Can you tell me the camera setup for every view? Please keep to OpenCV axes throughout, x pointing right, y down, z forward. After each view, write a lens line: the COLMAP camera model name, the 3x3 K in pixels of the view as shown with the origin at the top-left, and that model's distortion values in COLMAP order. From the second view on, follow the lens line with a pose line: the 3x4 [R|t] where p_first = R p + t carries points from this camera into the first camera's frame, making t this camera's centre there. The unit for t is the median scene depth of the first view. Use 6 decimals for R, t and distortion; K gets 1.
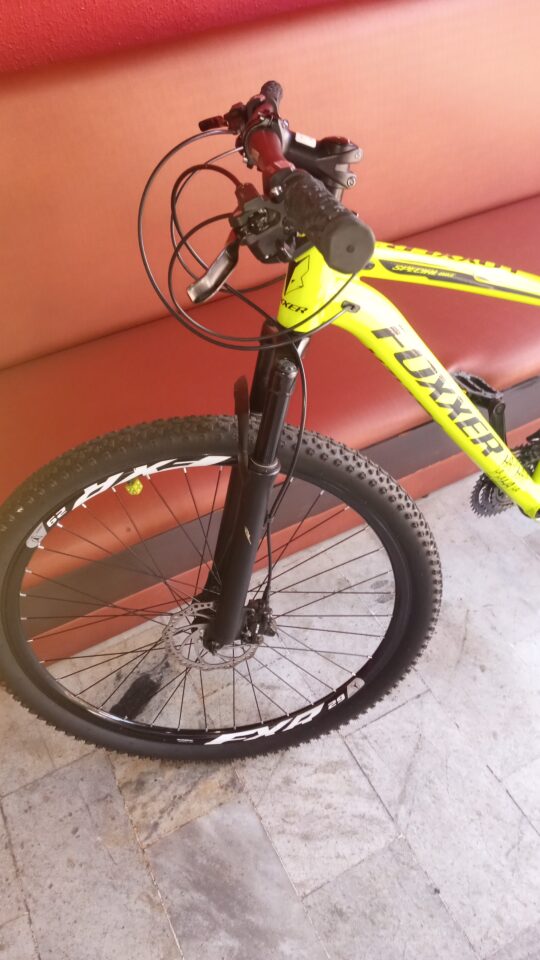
lens RADIAL K [[704.1, 0, 270.0], [0, 704.1, 480.0], [0, 0, 1]] dist [0.006673, -0.000186]
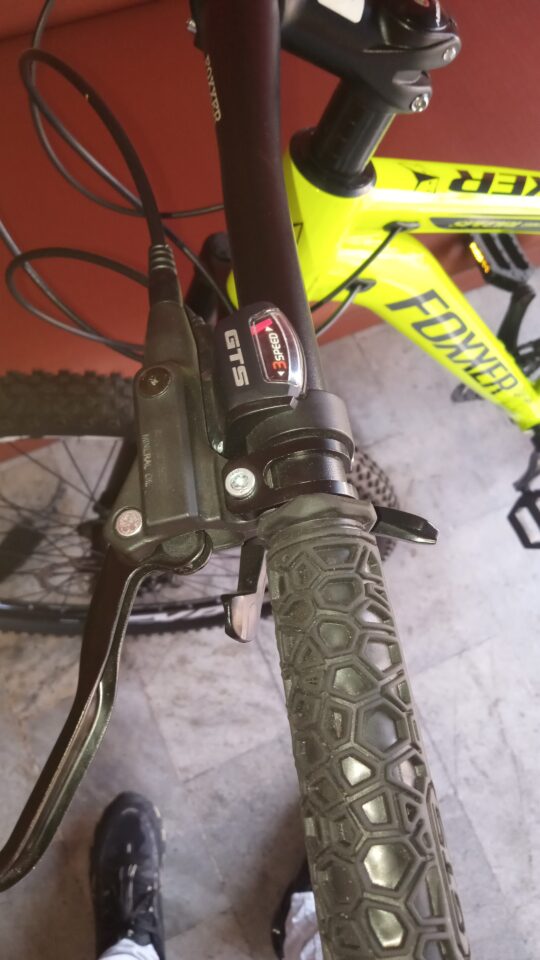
lens RADIAL K [[725.7, 0, 270.0], [0, 725.7, 480.0], [0, 0, 1]] dist [-0.004785, -0.007979]
pose [[0.986193, 0.100513, 0.131610, -0.011067], [-0.150814, 0.873403, 0.463057, -0.238817], [-0.068405, -0.476512, 0.876503, 0.276930]]
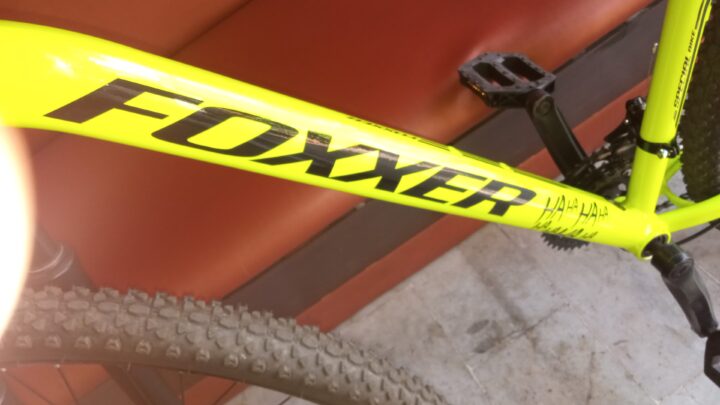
lens RADIAL K [[557.7, 0, 379.1], [0, 557.7, 203.5], [0, 0, 1]] dist [-0.004500, -0.002278]
pose [[0.949321, -0.183851, -0.254929, 0.291575], [0.217559, 0.969737, 0.110803, -0.102291], [0.226843, -0.160650, 0.960590, 0.476661]]
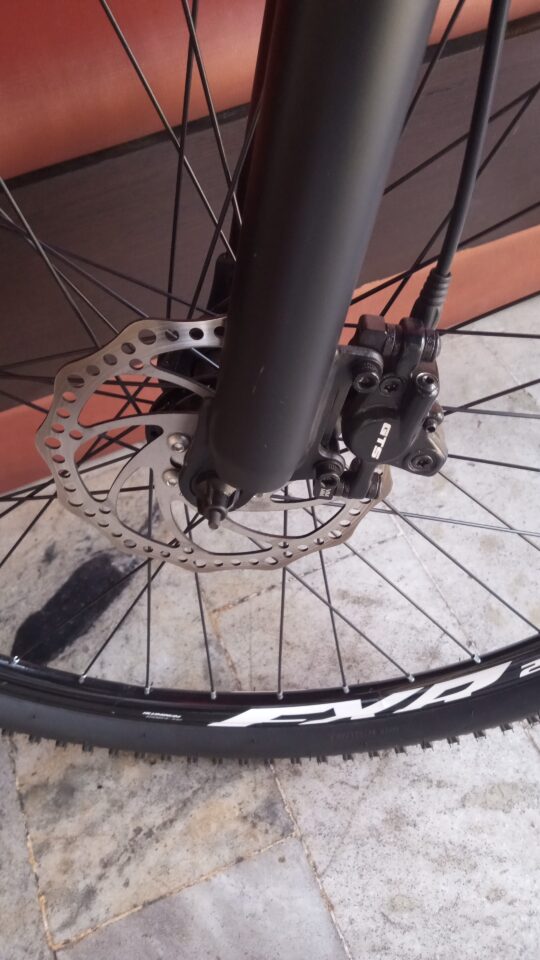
lens RADIAL K [[725.7, 0, 270.0], [0, 725.7, 480.0], [0, 0, 1]] dist [-0.004785, -0.007979]
pose [[0.995365, 0.059246, -0.075754, -0.031207], [-0.044595, 0.982240, 0.182252, 0.147604], [0.085207, -0.178029, 0.980329, 0.603425]]
